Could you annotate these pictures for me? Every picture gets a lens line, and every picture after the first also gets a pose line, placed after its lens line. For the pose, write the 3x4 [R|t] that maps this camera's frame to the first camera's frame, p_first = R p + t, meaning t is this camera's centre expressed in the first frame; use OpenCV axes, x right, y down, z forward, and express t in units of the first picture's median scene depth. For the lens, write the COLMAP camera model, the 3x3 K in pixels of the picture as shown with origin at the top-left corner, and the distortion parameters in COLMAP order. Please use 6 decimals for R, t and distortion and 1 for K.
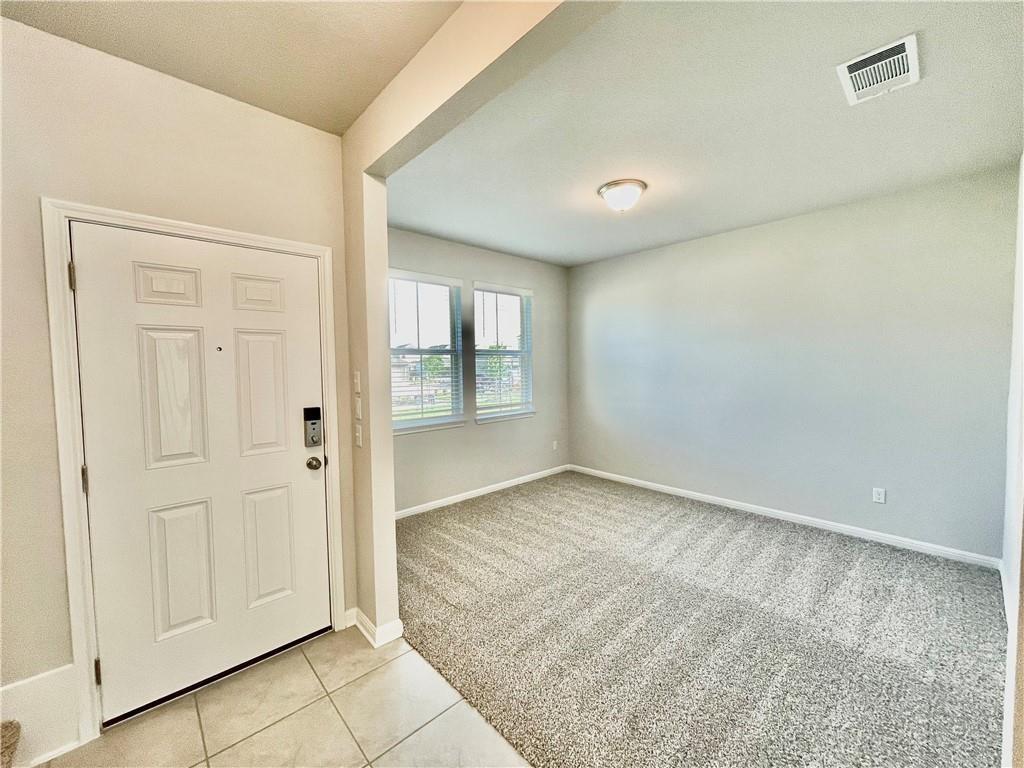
lens RADIAL K [[414.7, 0, 509.1], [0, 414.7, 385.3], [0, 0, 1]] dist [-0.000356, 0.000383]
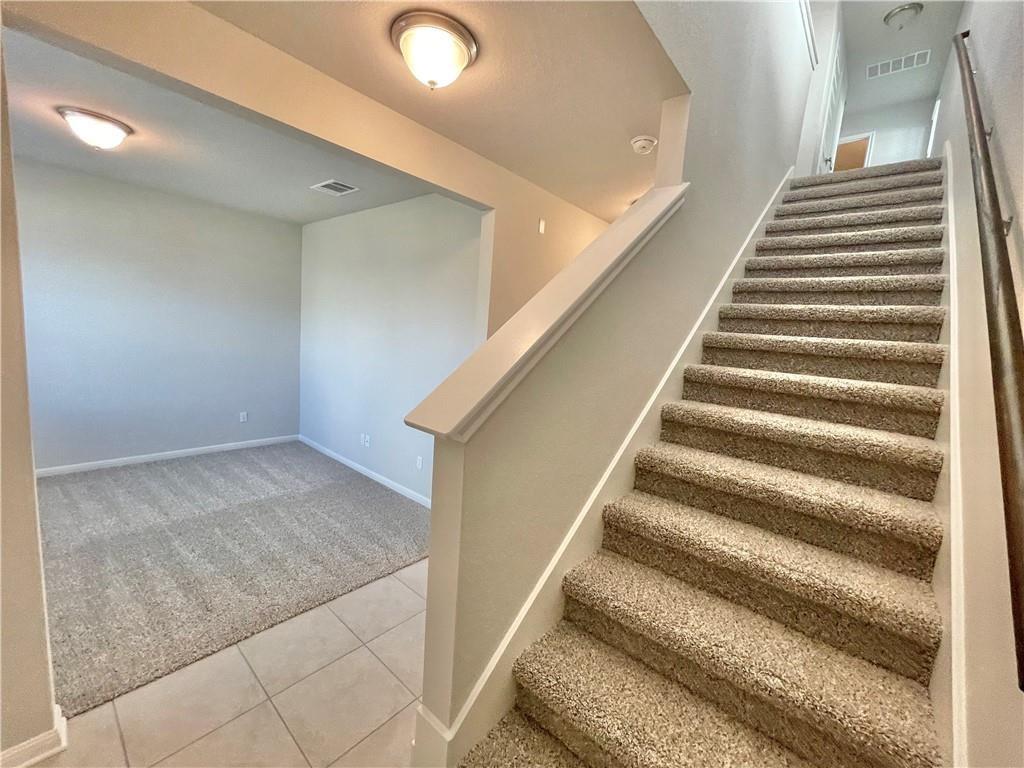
lens RADIAL K [[414.7, 0, 512.1], [0, 414.7, 387.0], [0, 0, 1]] dist [-0.000356, 0.000383]
pose [[-0.119835, -0.126763, 0.984668, -0.746218], [-0.020890, 0.991917, 0.125154, -0.053642], [-0.992574, -0.005572, -0.121515, 0.245454]]
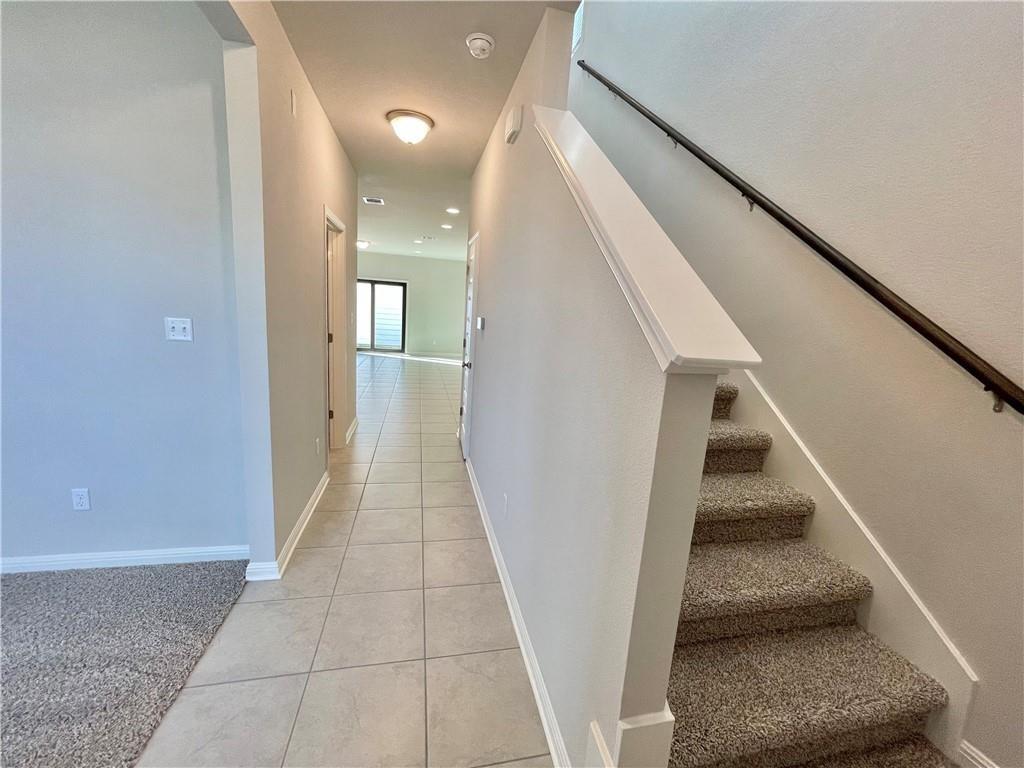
lens RADIAL K [[414.7, 0, 511.9], [0, 414.7, 385.1], [0, 0, 1]] dist [-0.000356, 0.000383]
pose [[-0.863370, -0.134520, 0.486309, -0.415324], [-0.030416, 0.975929, 0.215958, -0.011286], [-0.503654, 0.171660, -0.846679, 0.561162]]
